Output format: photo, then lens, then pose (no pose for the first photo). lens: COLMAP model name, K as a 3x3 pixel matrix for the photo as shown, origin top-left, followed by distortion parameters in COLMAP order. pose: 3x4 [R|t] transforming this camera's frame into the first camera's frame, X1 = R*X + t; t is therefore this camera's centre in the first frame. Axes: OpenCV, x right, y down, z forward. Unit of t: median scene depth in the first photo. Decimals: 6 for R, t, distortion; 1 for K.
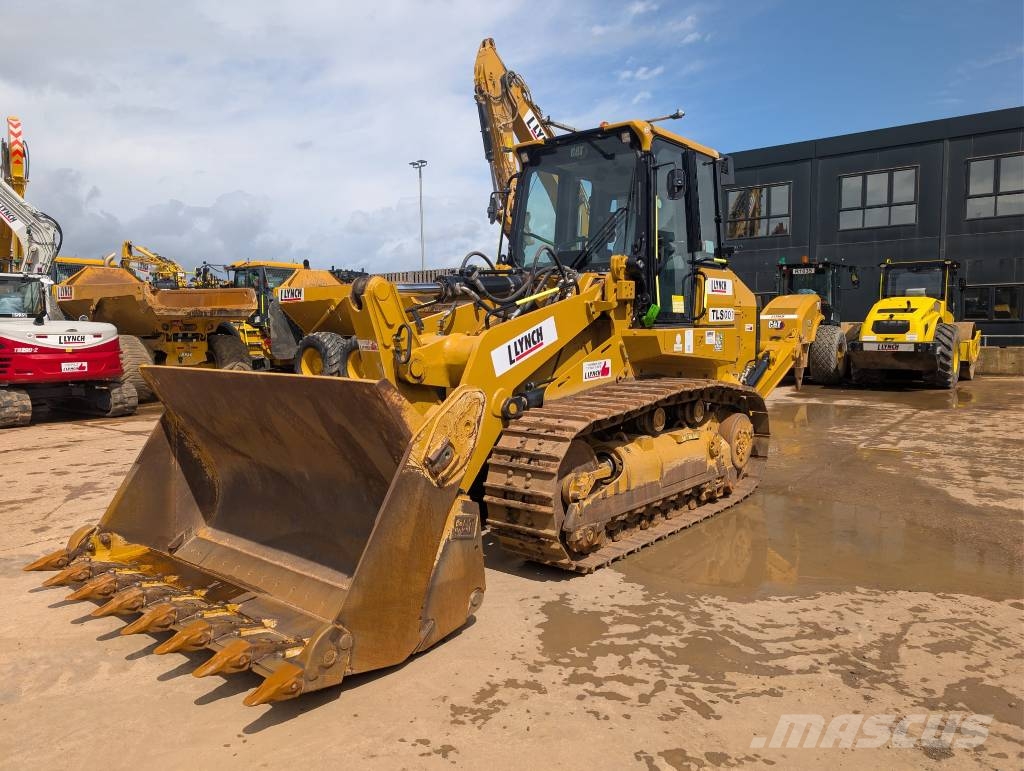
lens RADIAL K [[730.4, 0, 502.7], [0, 730.4, 390.0], [0, 0, 1]] dist [0.009607, 0.002809]
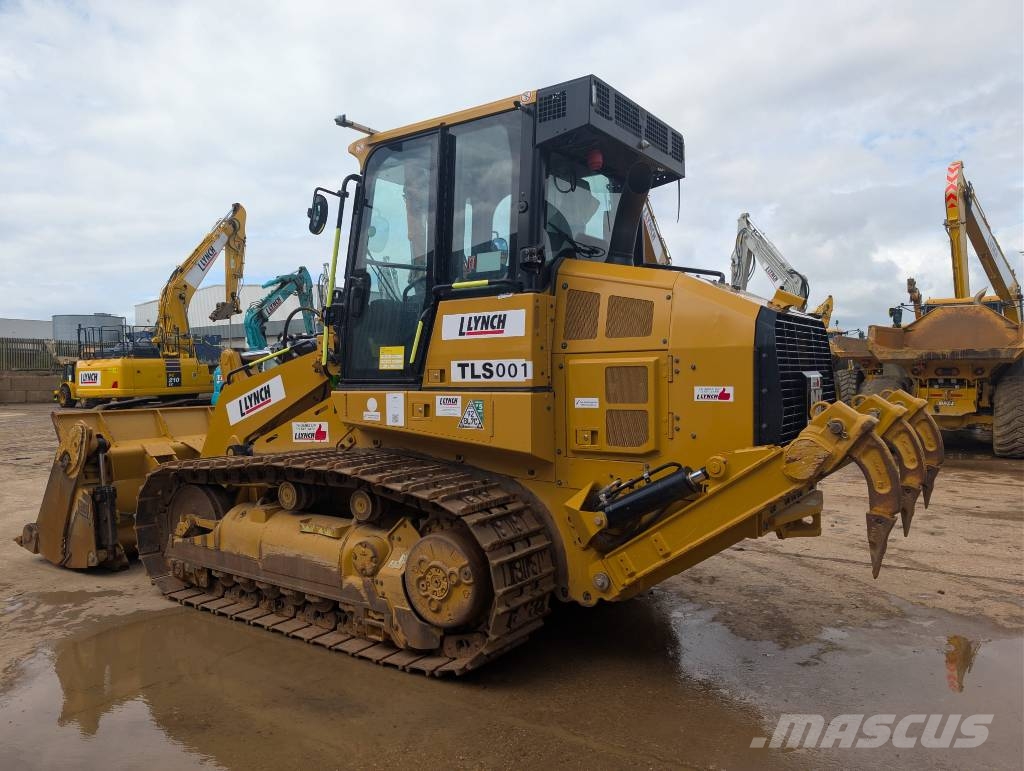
lens RADIAL K [[736.2, 0, 508.0], [0, 736.2, 390.2], [0, 0, 1]] dist [0.011465, -0.002666]
pose [[0.087757, 0.031253, -0.995652, 1.380556], [-0.078926, 0.996584, 0.024325, -0.156970], [0.993010, 0.076448, 0.089924, 1.467122]]
